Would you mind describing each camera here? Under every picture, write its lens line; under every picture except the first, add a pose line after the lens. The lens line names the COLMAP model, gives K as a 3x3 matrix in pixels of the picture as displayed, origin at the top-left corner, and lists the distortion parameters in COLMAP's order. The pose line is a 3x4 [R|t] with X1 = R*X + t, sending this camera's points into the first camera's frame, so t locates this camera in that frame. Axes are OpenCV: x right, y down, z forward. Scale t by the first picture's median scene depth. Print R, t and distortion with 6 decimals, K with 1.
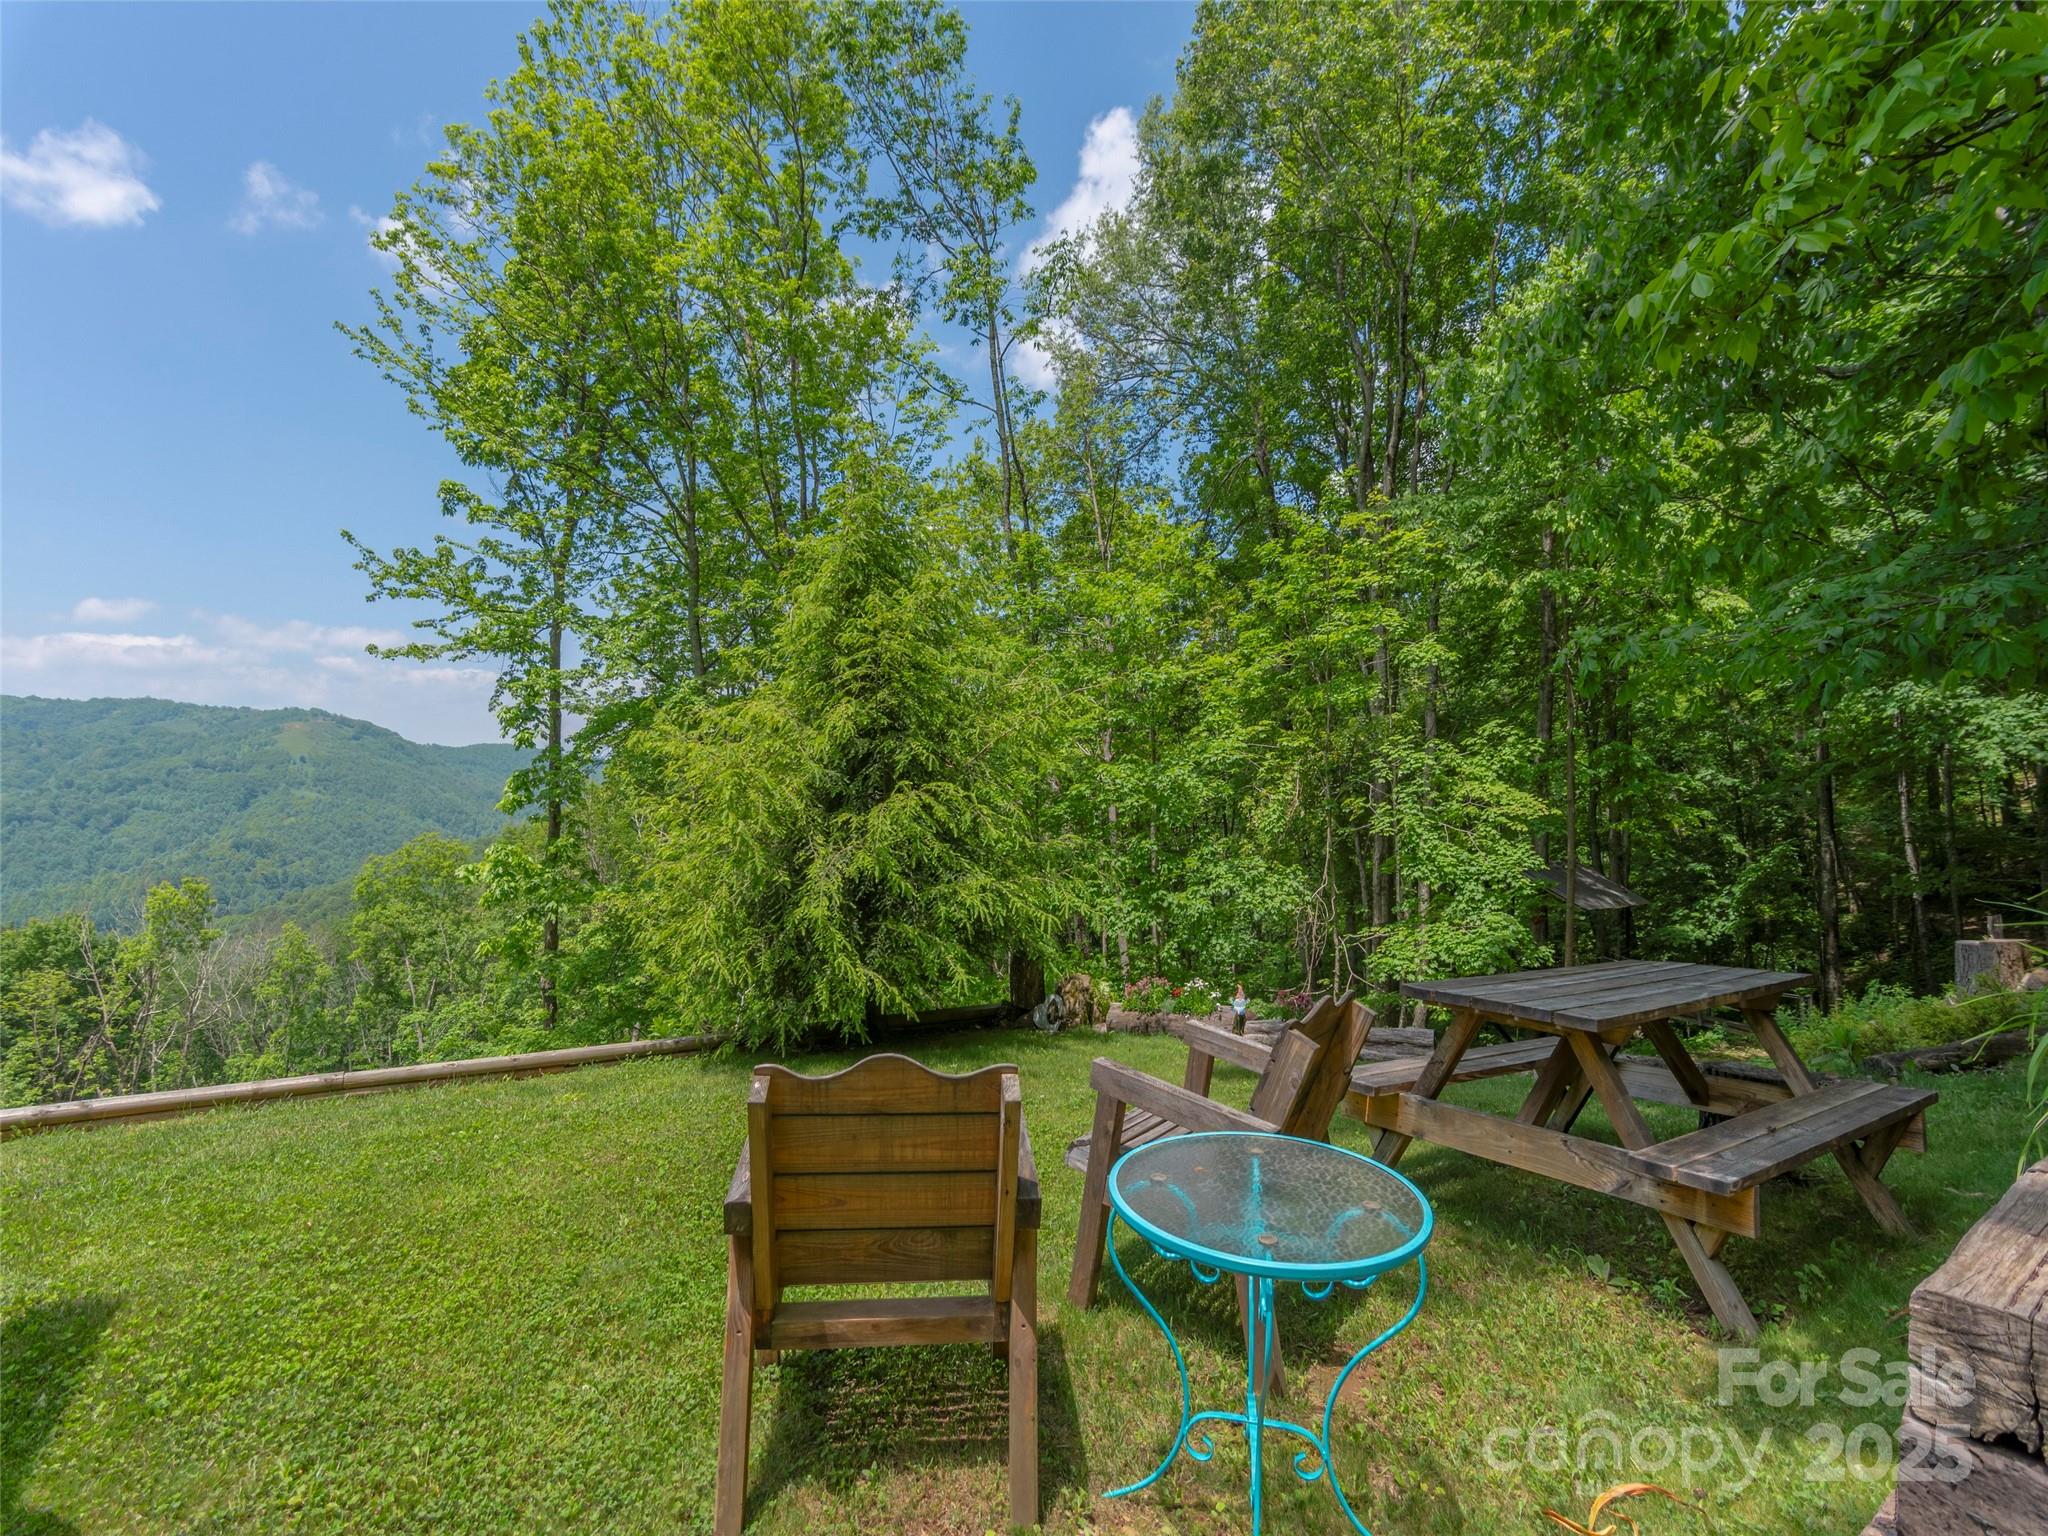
lens RADIAL K [[1006.7, 0, 1029.1], [0, 1006.7, 774.1], [0, 0, 1]] dist [-0.000499, -0.000186]
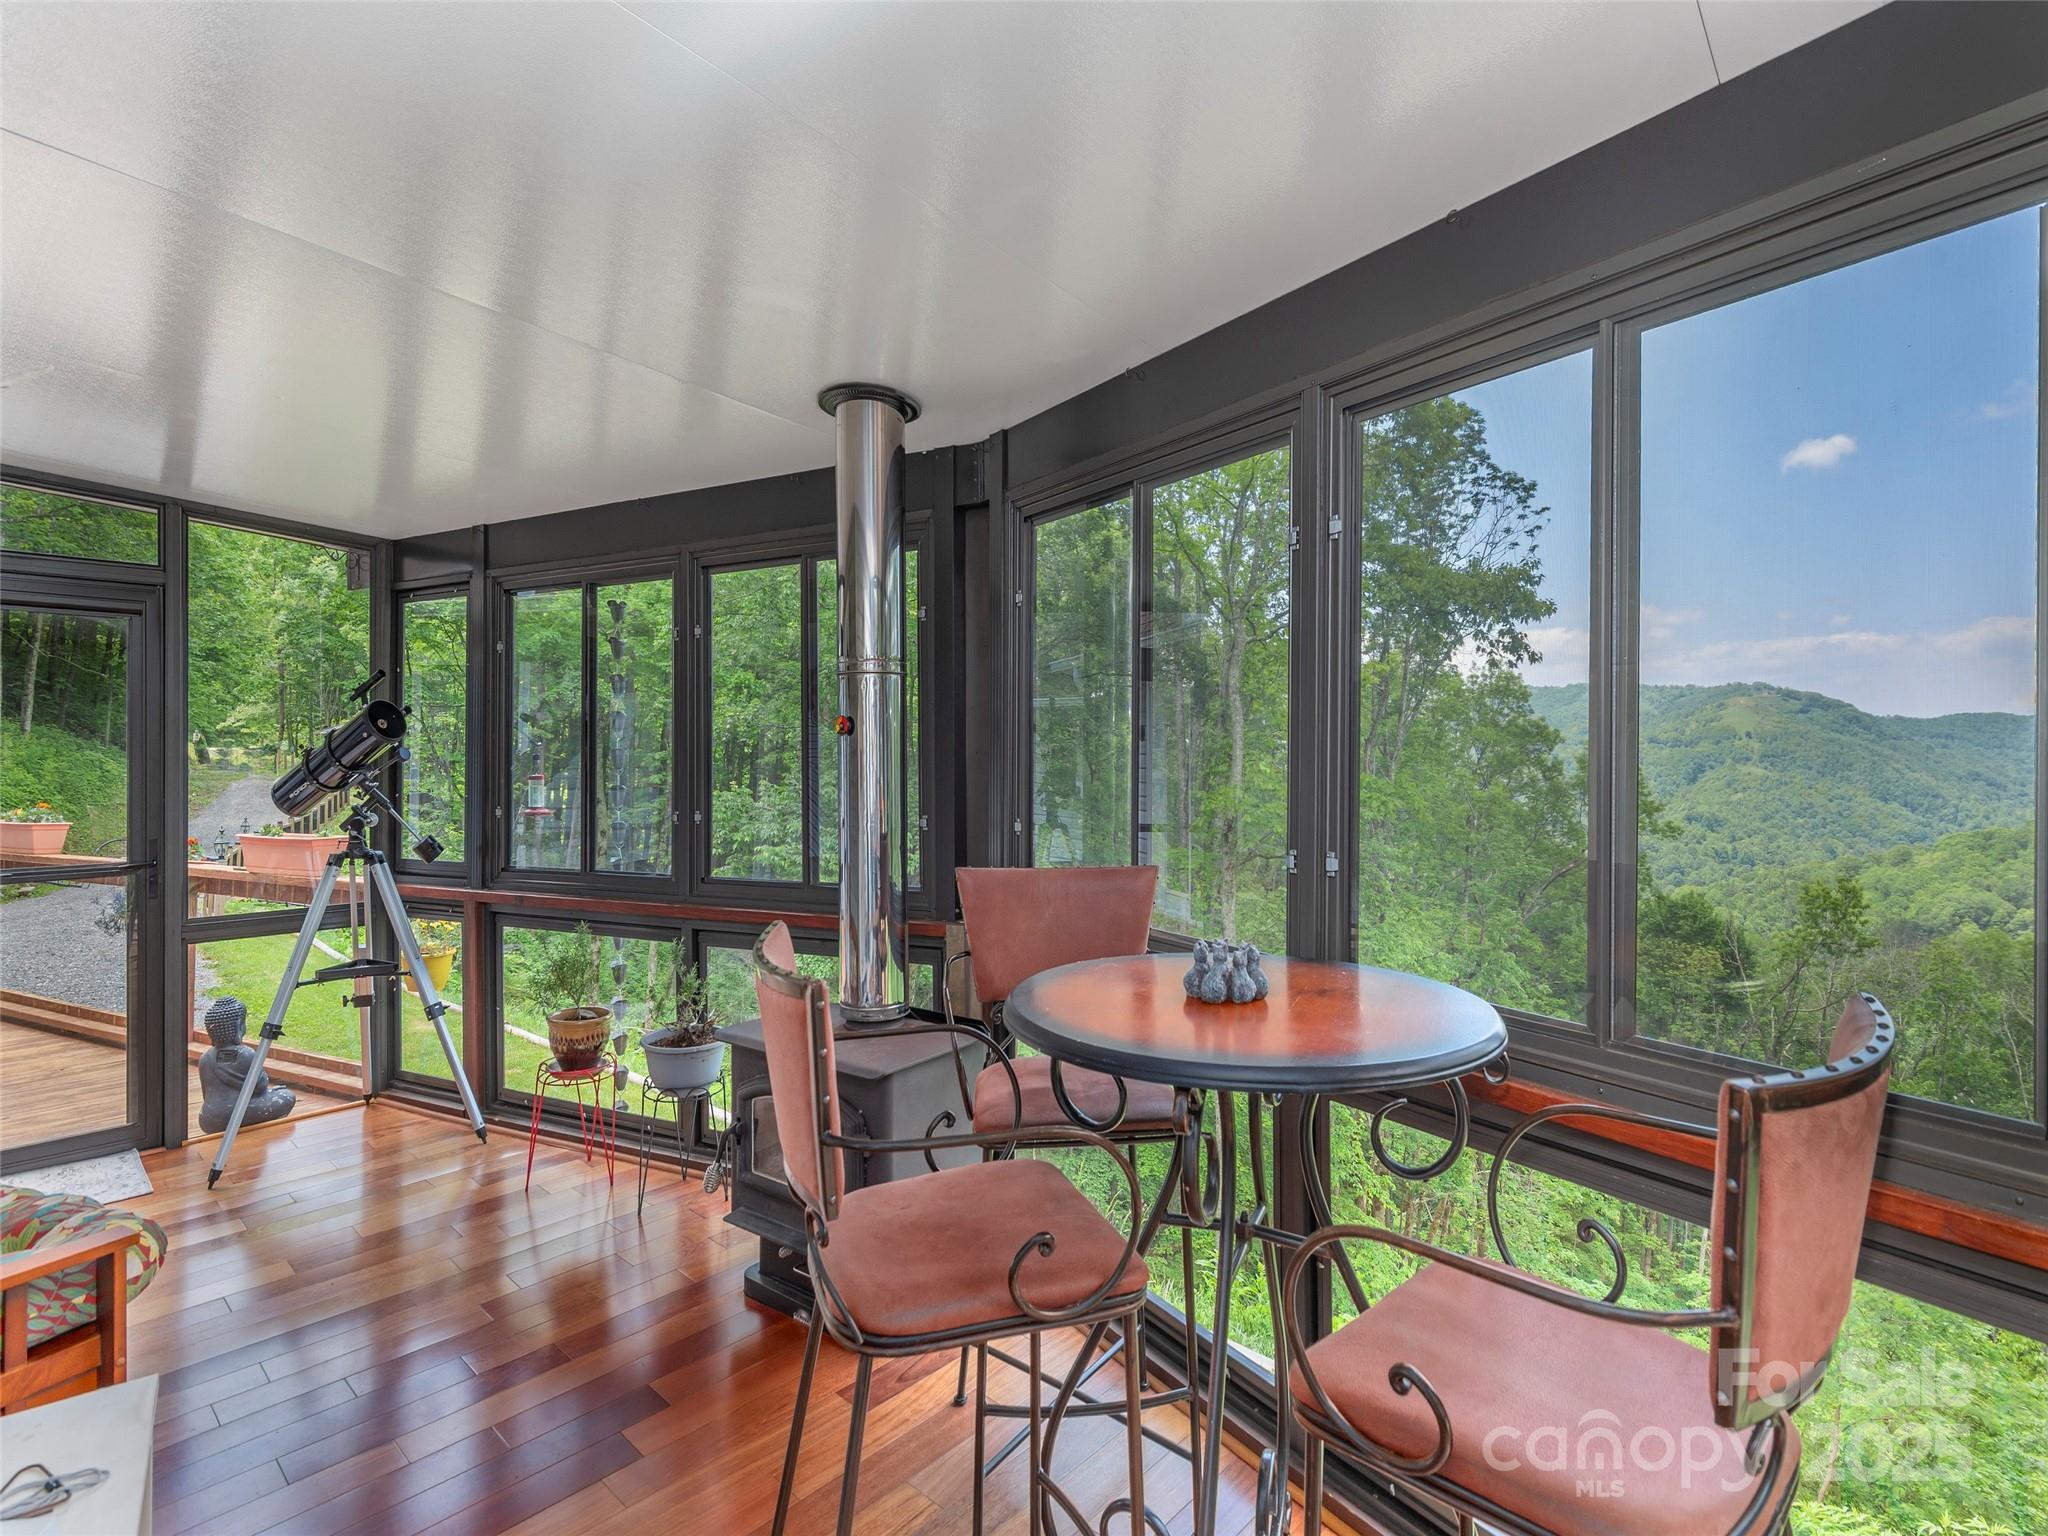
lens RADIAL K [[1014.5, 0, 1014.3], [0, 1014.5, 746.7], [0, 0, 1]] dist [-0.001898, -0.000478]
pose [[0.326148, 0.002376, -0.945316, -0.218915], [-0.003687, 0.999992, 0.001241, -0.018065], [0.945311, 0.003080, 0.326155, -0.044008]]
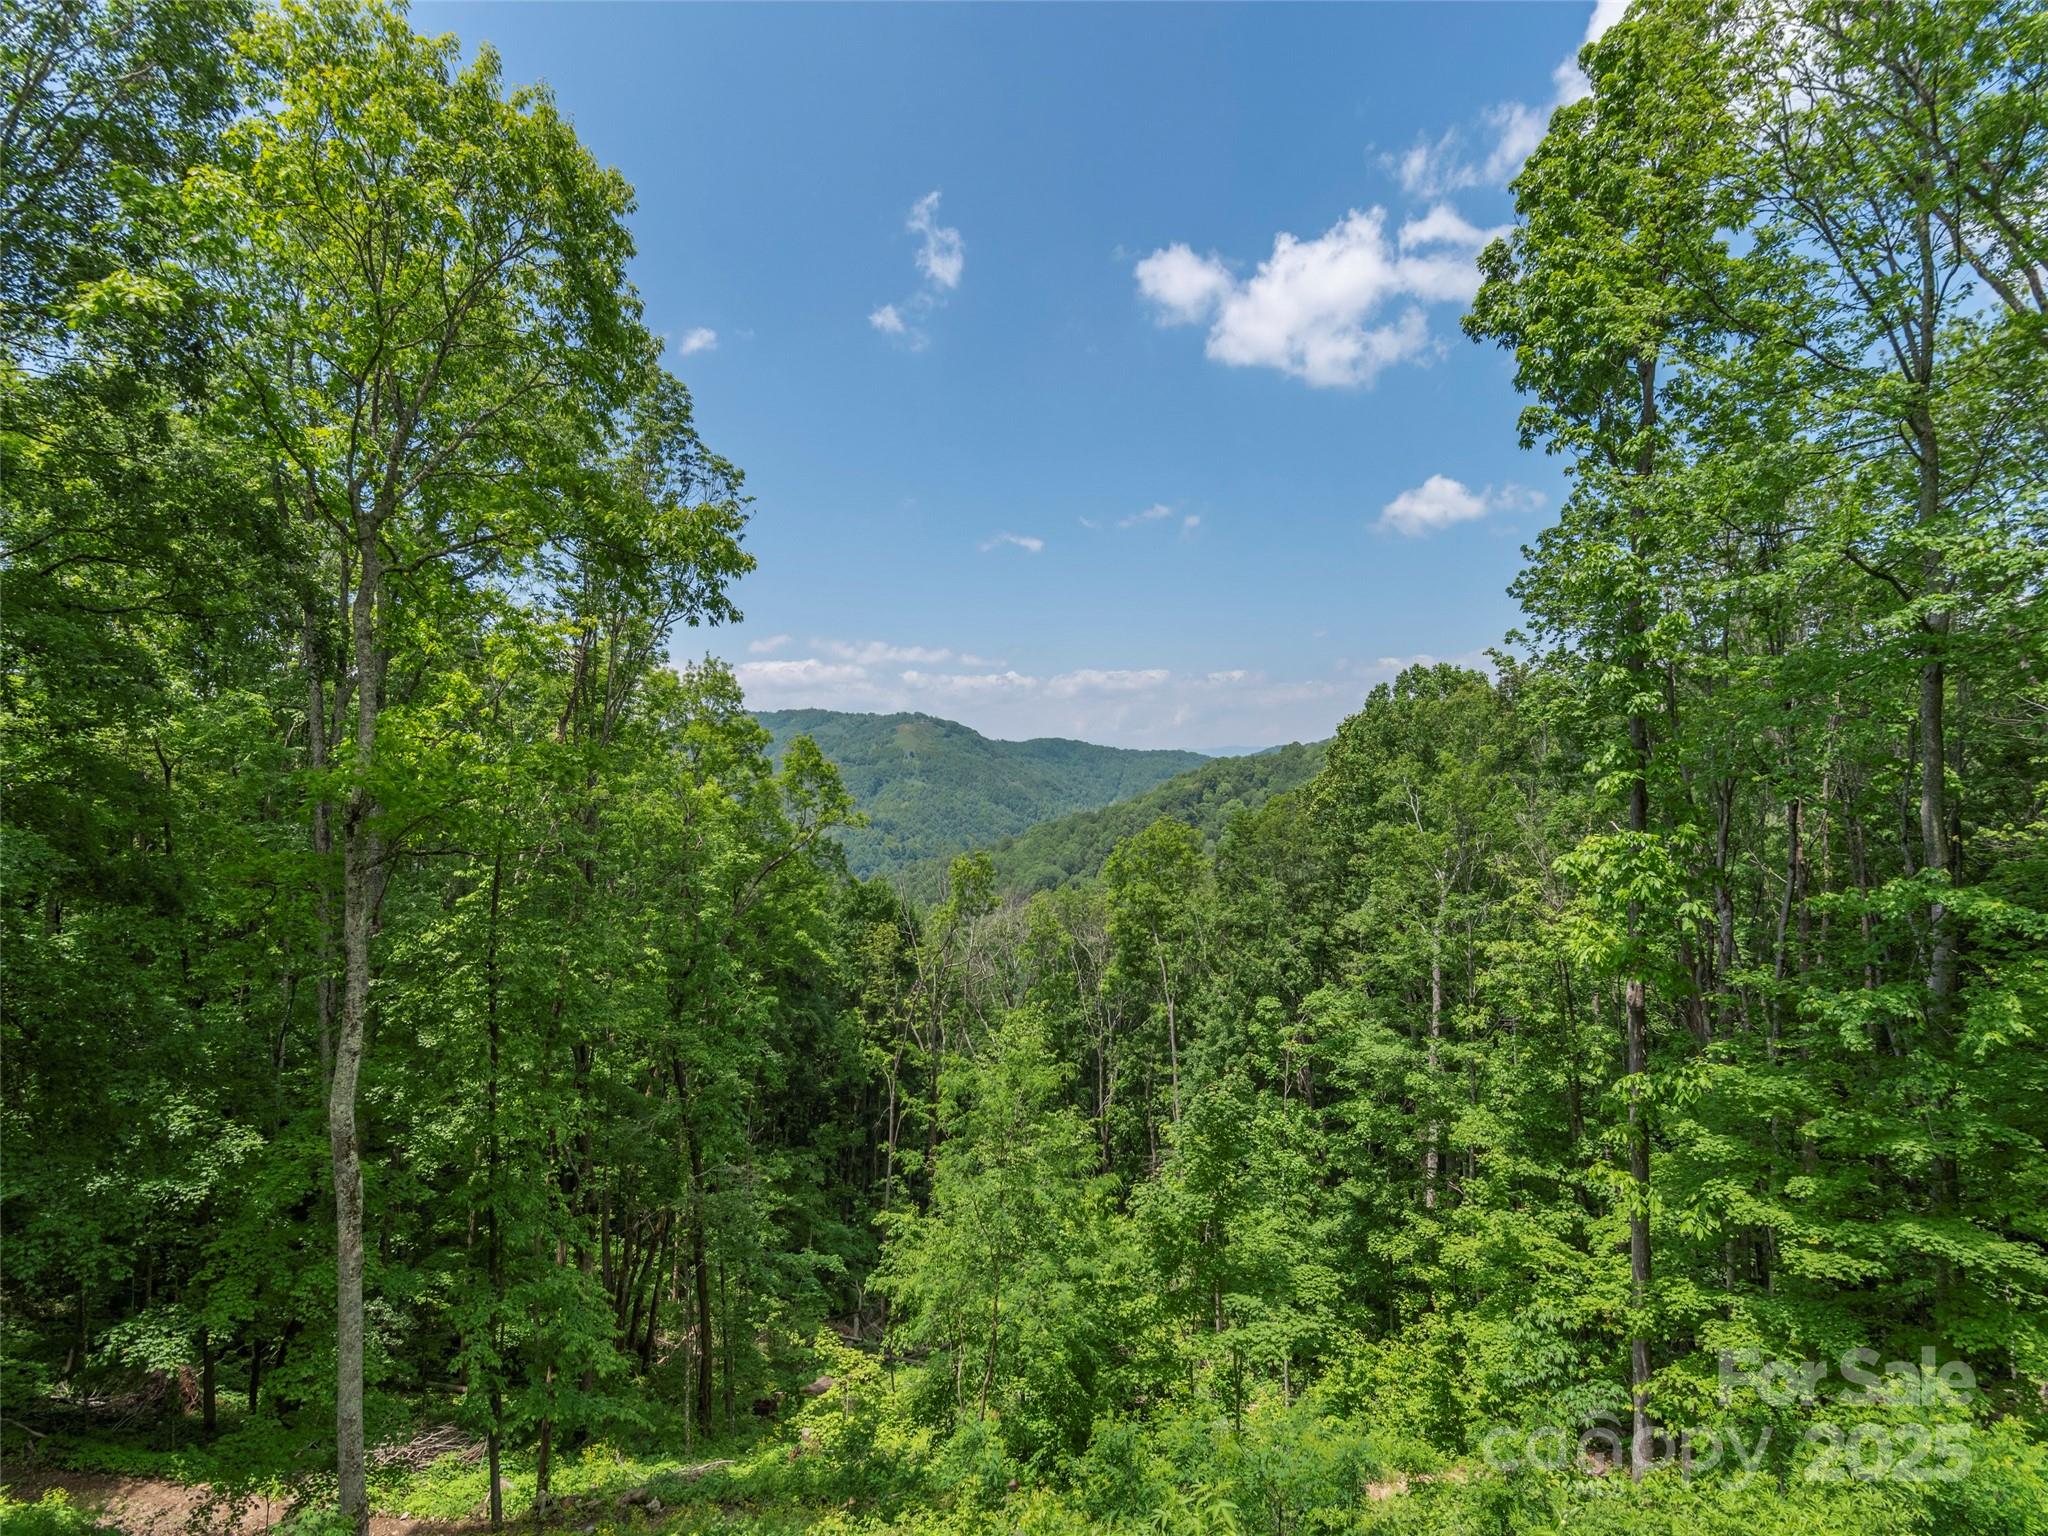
lens RADIAL K [[999.7, 0, 1026.1], [0, 999.7, 761.0], [0, 0, 1]] dist [-0.001397, 0.000031]
pose [[0.878680, -0.009421, -0.477317, -0.266434], [0.008075, 0.999956, -0.004870, 0.005482], [0.477342, 0.000424, 0.878717, 0.014866]]
